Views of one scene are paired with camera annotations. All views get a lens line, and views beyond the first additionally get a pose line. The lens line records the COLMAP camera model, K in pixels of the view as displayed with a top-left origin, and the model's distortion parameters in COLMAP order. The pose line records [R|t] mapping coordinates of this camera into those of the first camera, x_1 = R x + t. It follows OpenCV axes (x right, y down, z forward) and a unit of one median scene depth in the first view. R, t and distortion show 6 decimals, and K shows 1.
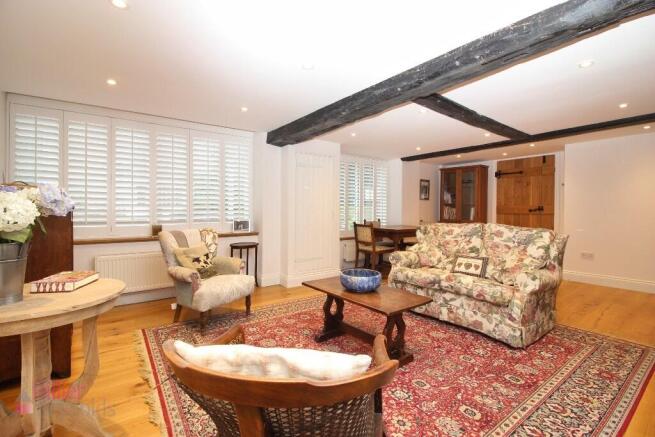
lens RADIAL K [[301.5, 0, 329.7], [0, 301.5, 216.5], [0, 0, 1]] dist [-0.009476, -0.001204]
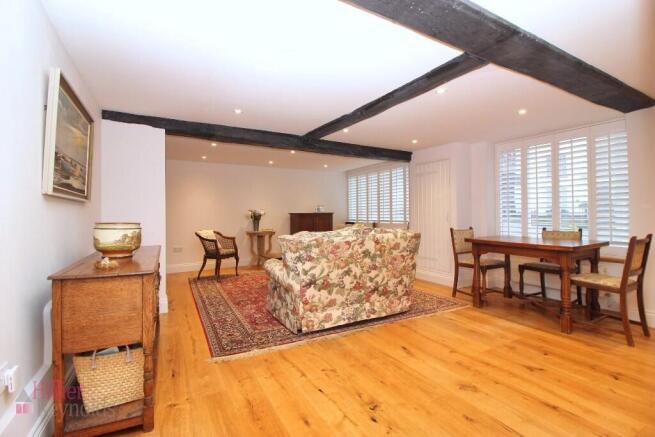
lens RADIAL K [[301.5, 0, 326.9], [0, 301.5, 217.5], [0, 0, 1]] dist [-0.009476, -0.001204]
pose [[-0.157053, -0.017362, -0.987438, 1.433977], [-0.023887, 0.999620, -0.013777, 0.018852], [0.987301, 0.021423, -0.157408, 1.069781]]
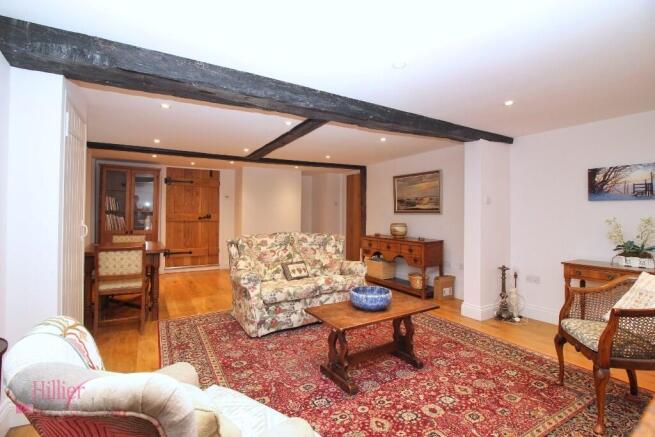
lens RADIAL K [[301.5, 0, 329.3], [0, 301.5, 213.2], [0, 0, 1]] dist [-0.009476, -0.001204]
pose [[0.109346, 0.000877, 0.994003, -0.647593], [0.020274, 0.999790, -0.003112, -0.045832], [-0.993797, 0.020493, 0.109305, 0.748276]]
